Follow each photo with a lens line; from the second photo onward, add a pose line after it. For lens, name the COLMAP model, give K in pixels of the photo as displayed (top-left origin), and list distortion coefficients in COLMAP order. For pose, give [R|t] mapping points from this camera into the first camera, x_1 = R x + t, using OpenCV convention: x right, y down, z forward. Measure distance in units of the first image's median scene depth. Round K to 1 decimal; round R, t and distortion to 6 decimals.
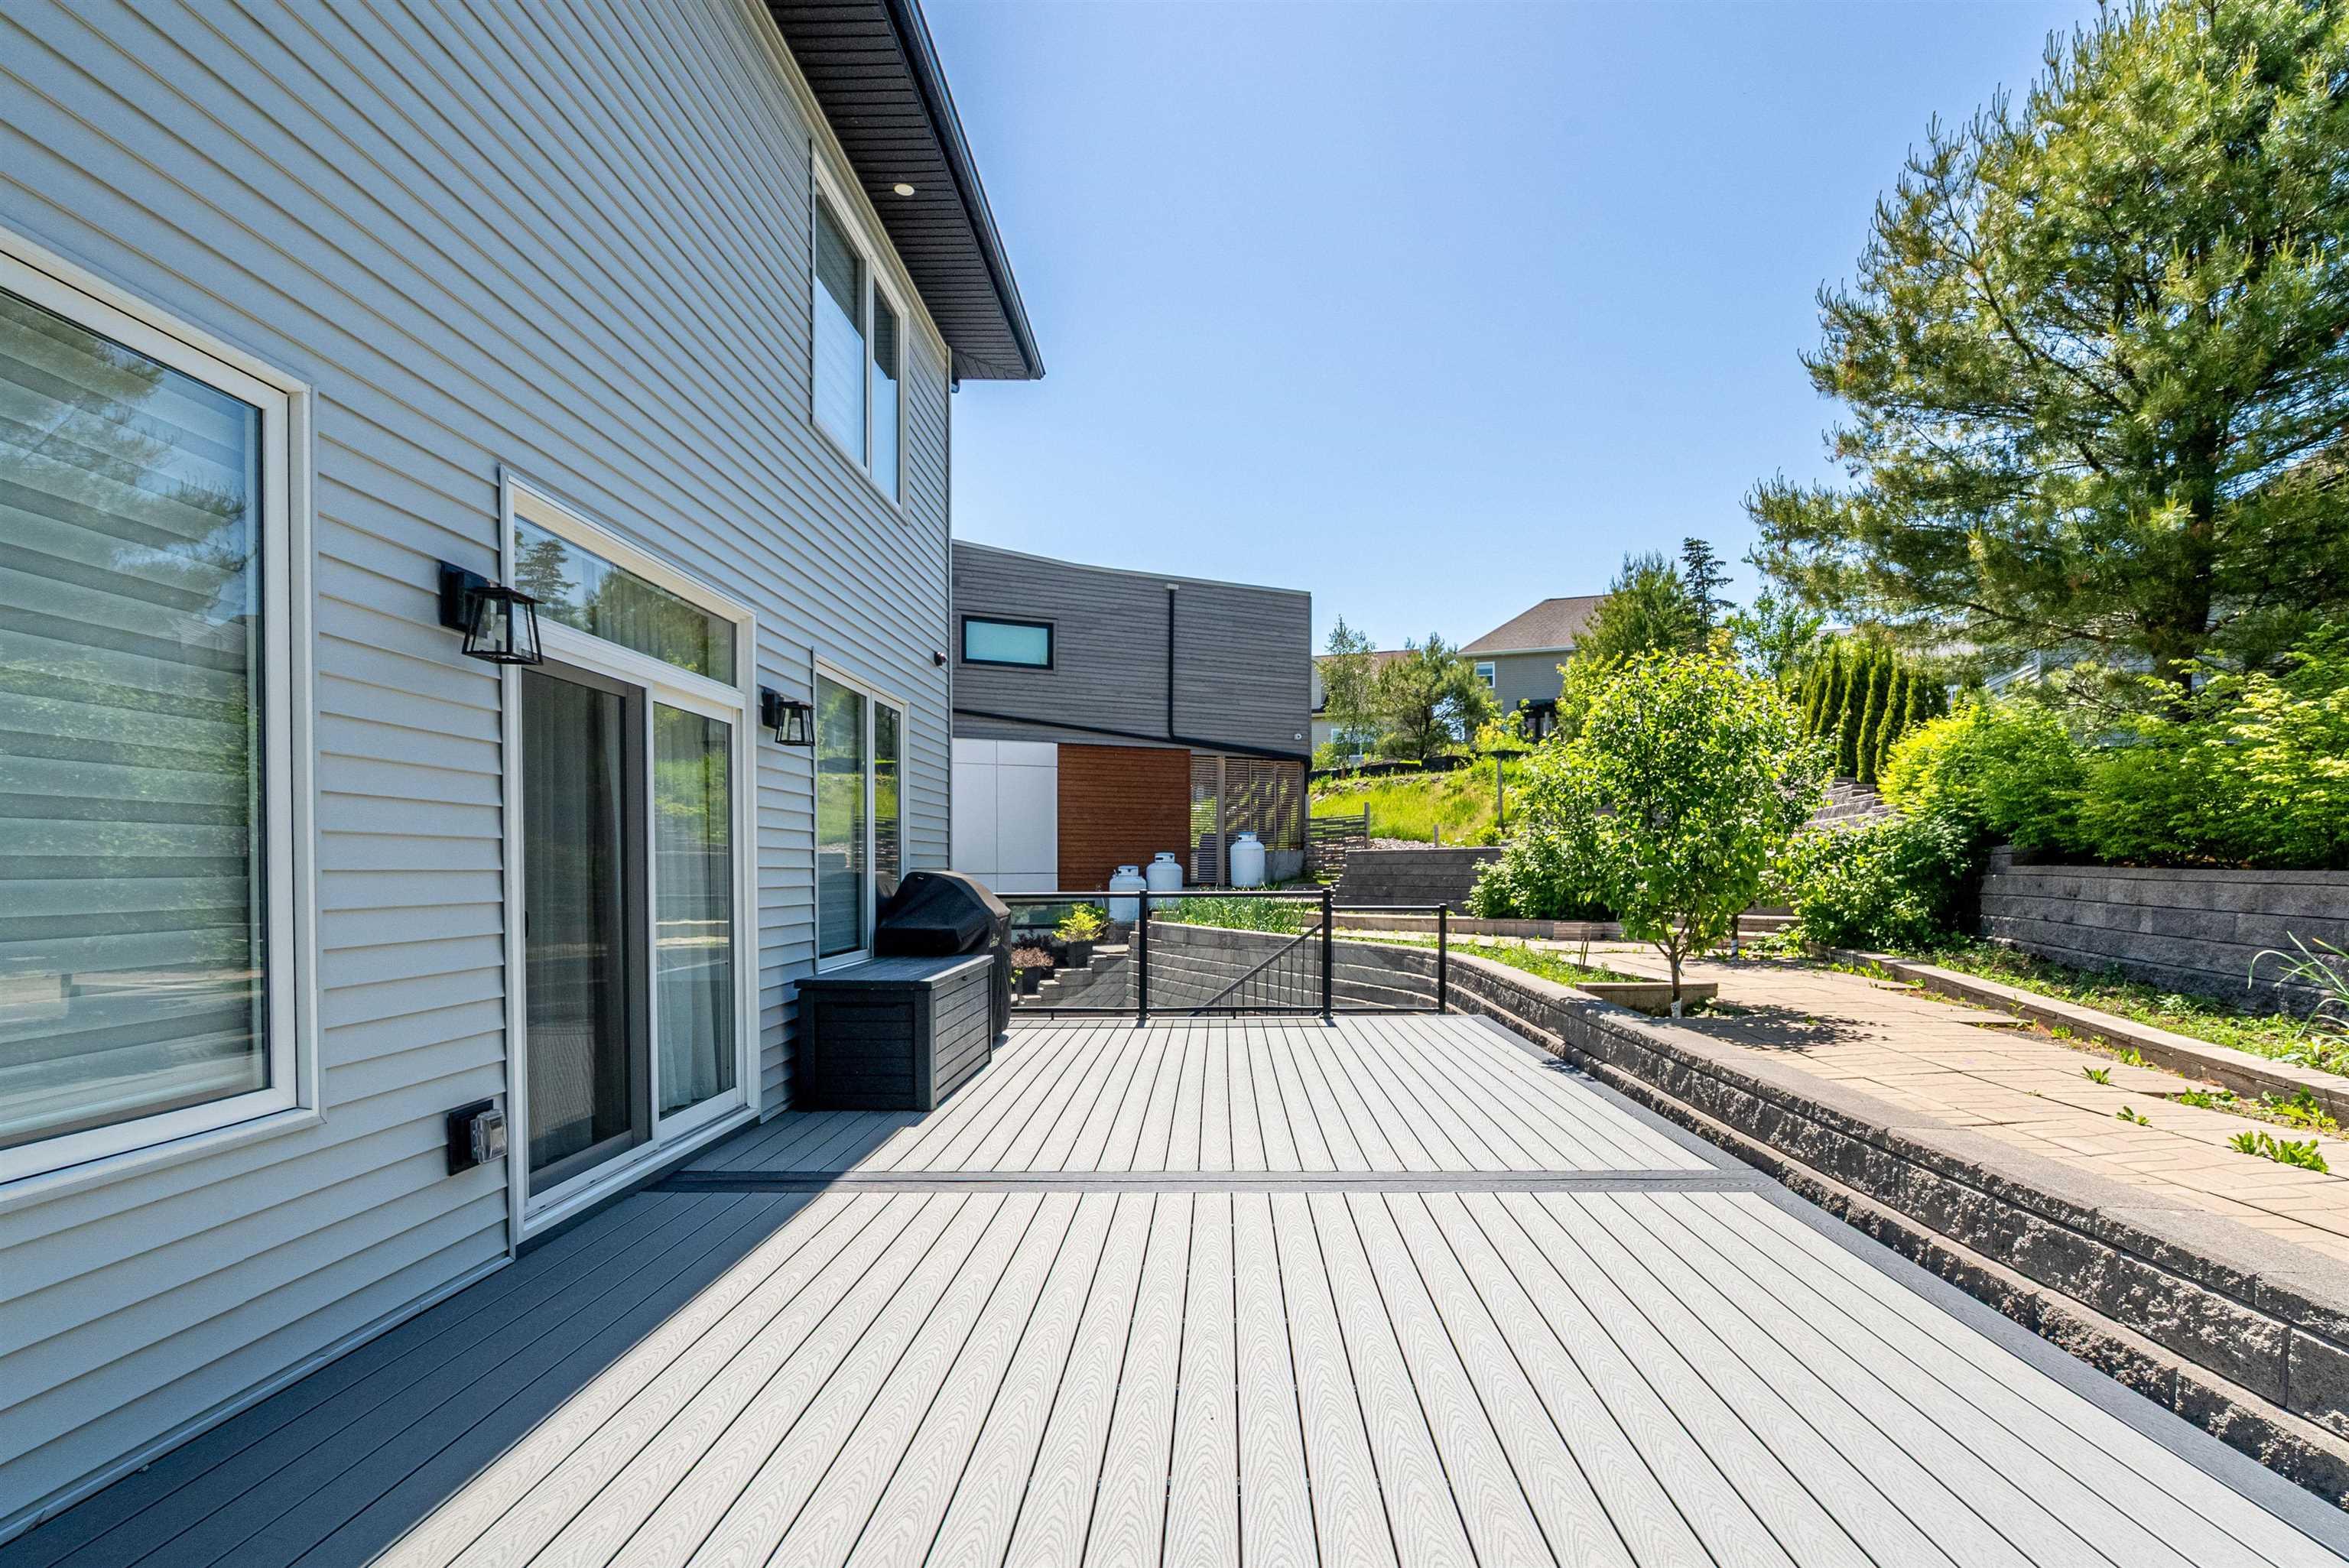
lens RADIAL K [[1101.1, 0, 1295.1], [0, 1101.1, 876.5], [0, 0, 1]] dist [0.010789, -0.002636]
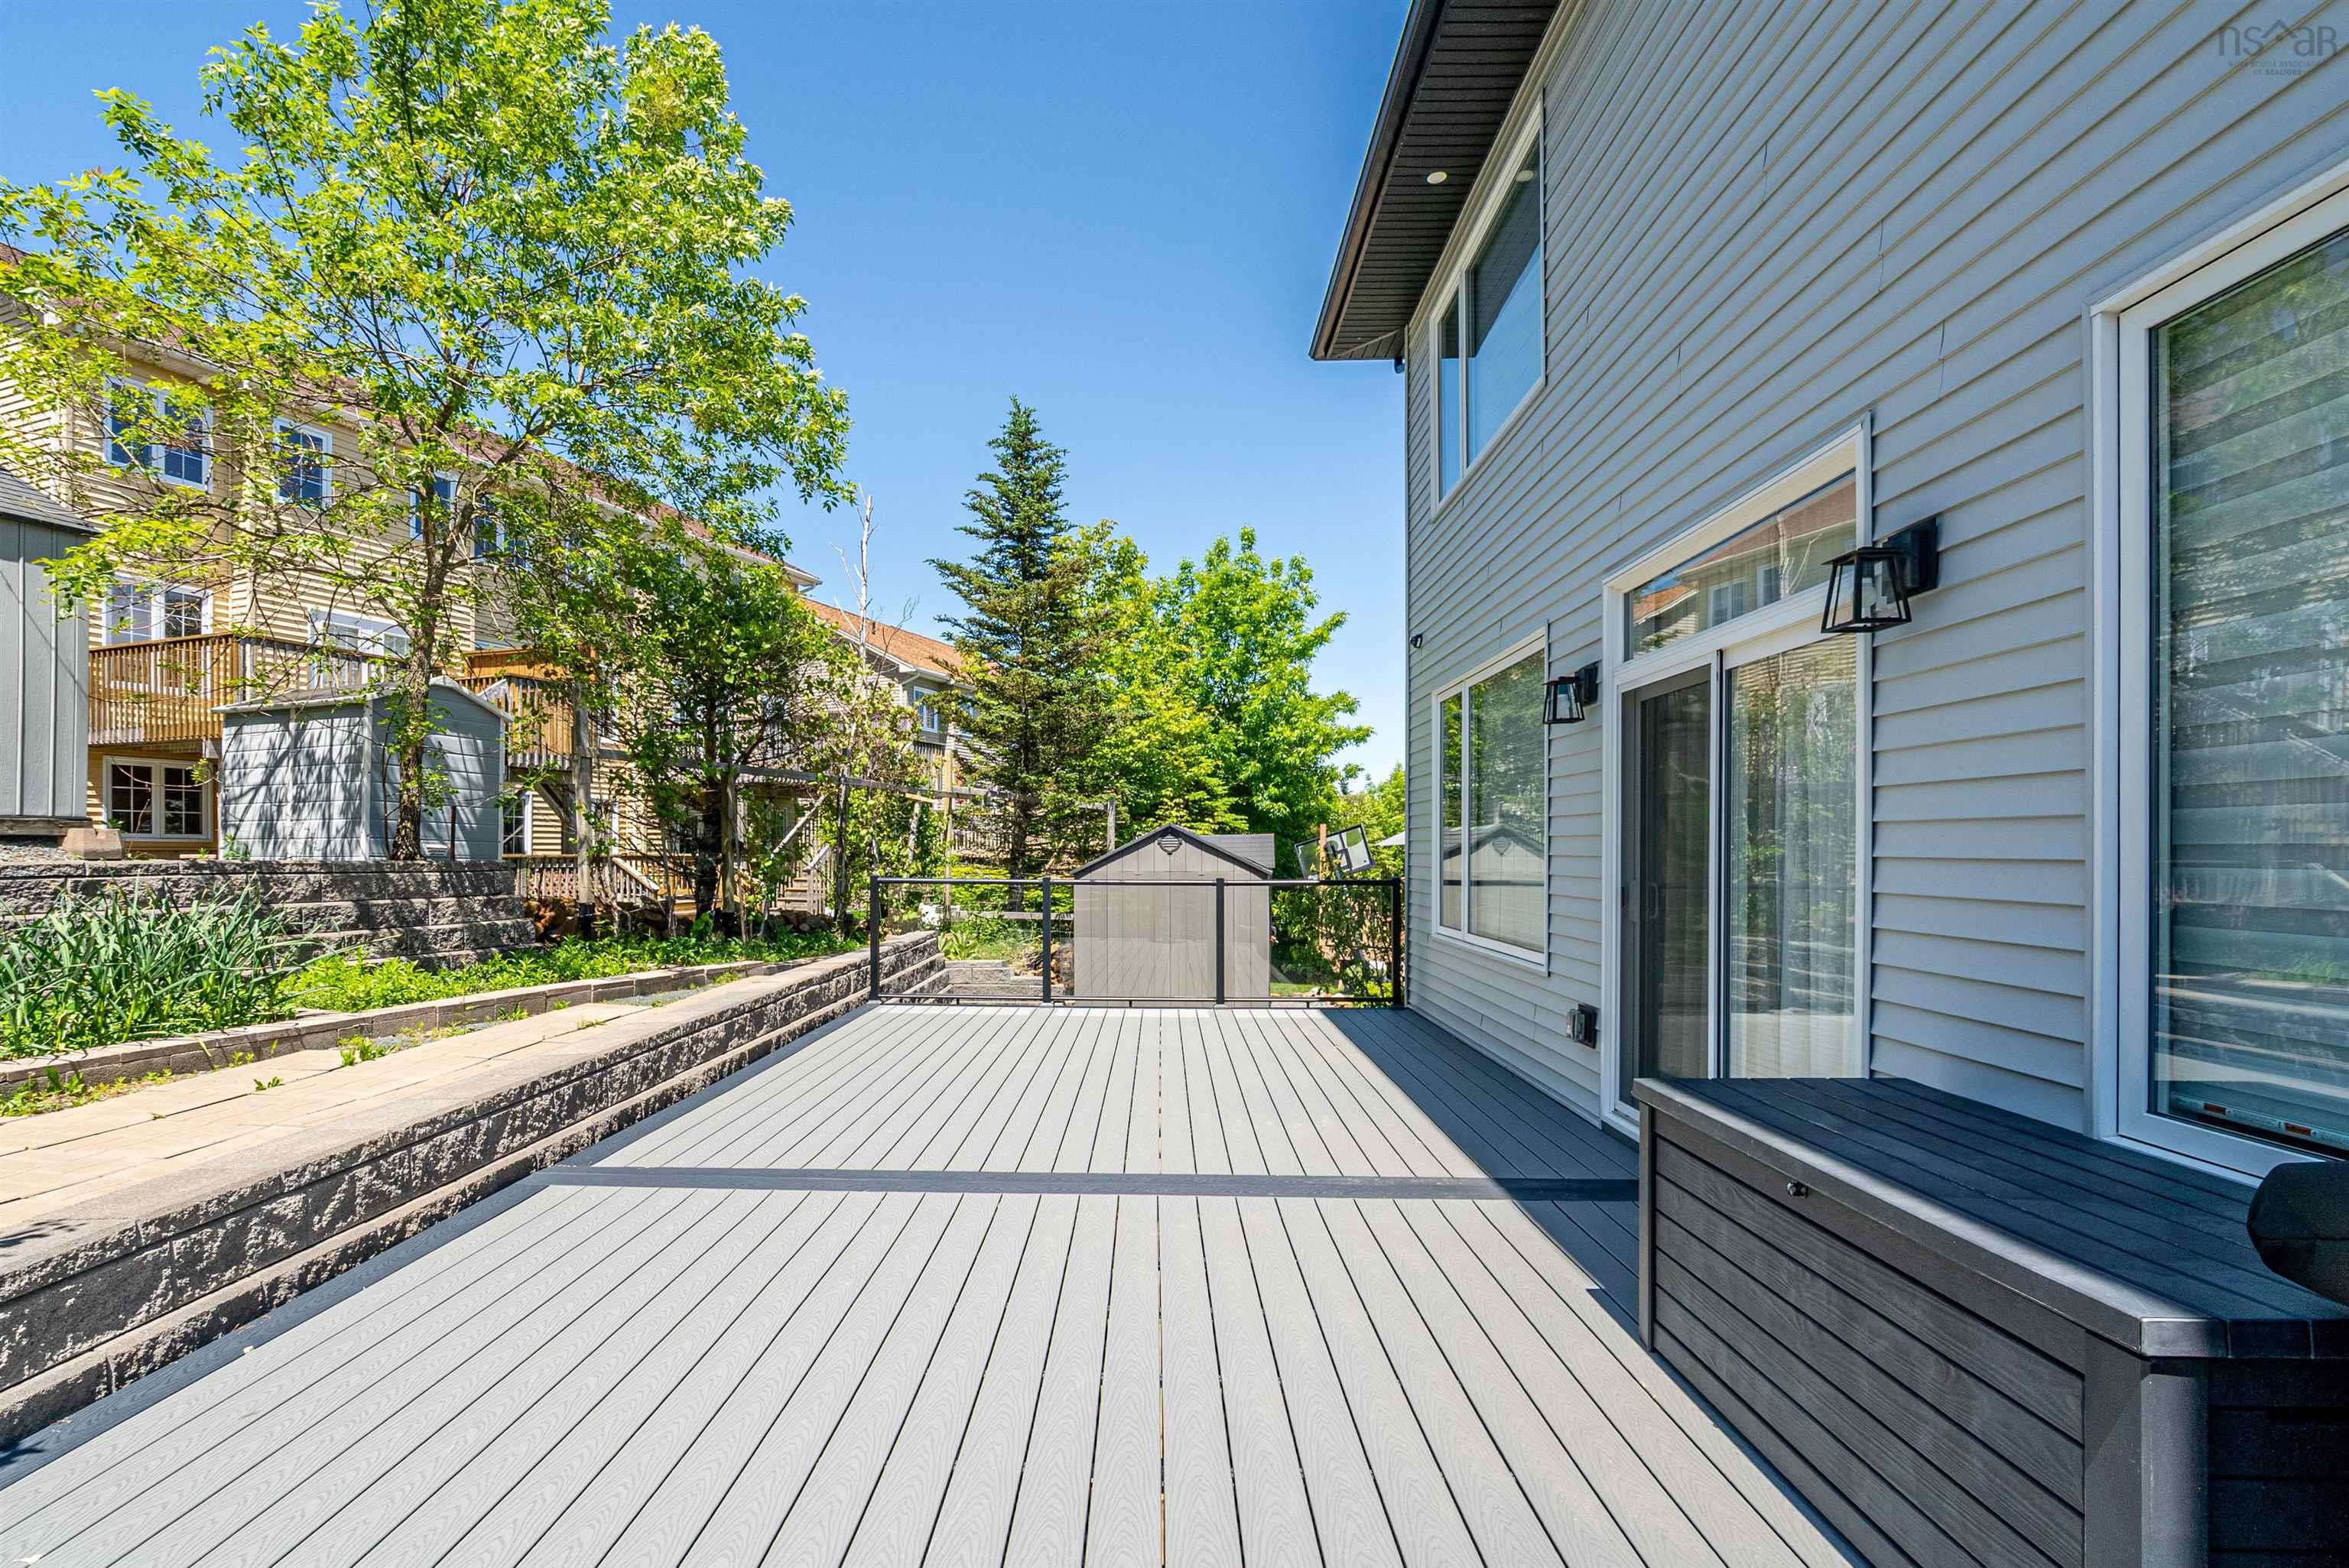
lens RADIAL K [[1101.1, 0, 1131.7], [0, 1101.1, 836.3], [0, 0, 1]] dist [0.010789, -0.002636]
pose [[-0.996366, 0.001222, 0.085162, -0.076414], [0.000764, 0.999985, -0.005414, -0.008353], [-0.085167, -0.005329, -0.996352, 0.829767]]
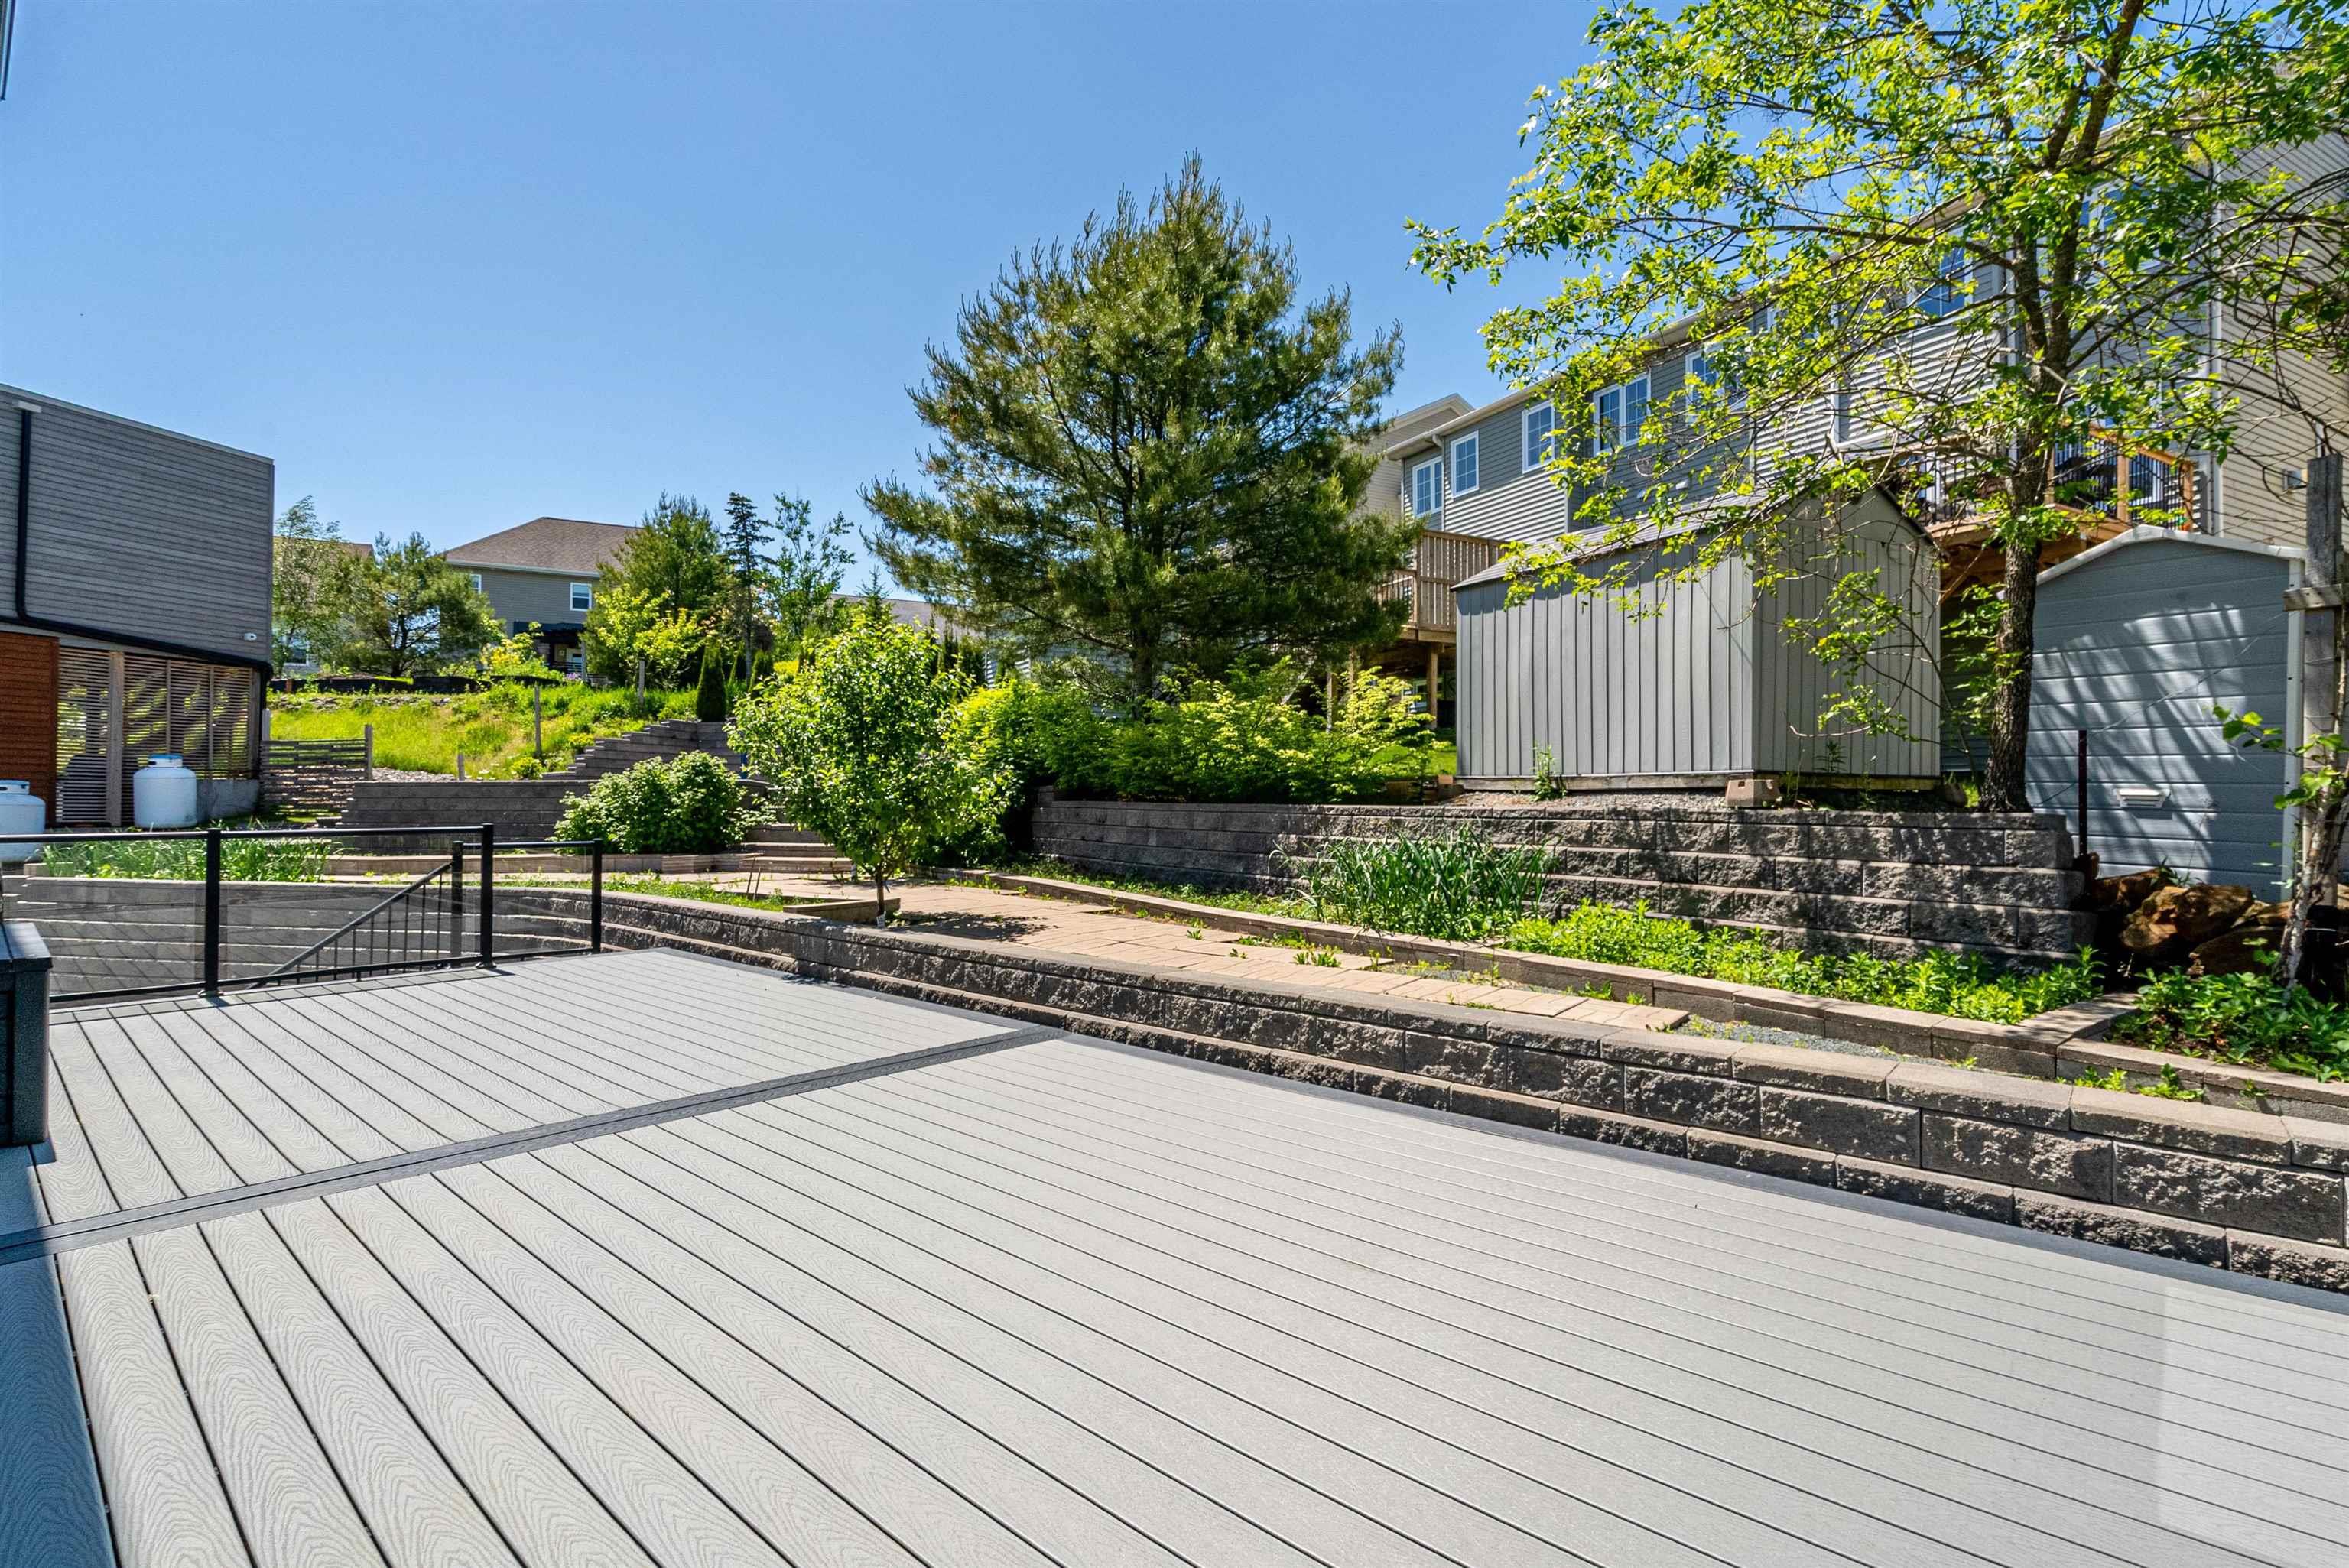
lens RADIAL K [[1031.1, 0, 1184.6], [0, 1031.1, 789.8], [0, 0, 1]] dist [-0.000458, 0.001447]
pose [[0.688252, 0.009355, 0.725411, -0.168155], [0.005131, 0.999829, -0.017763, 0.000324], [-0.725453, 0.015947, 0.688087, 0.000179]]
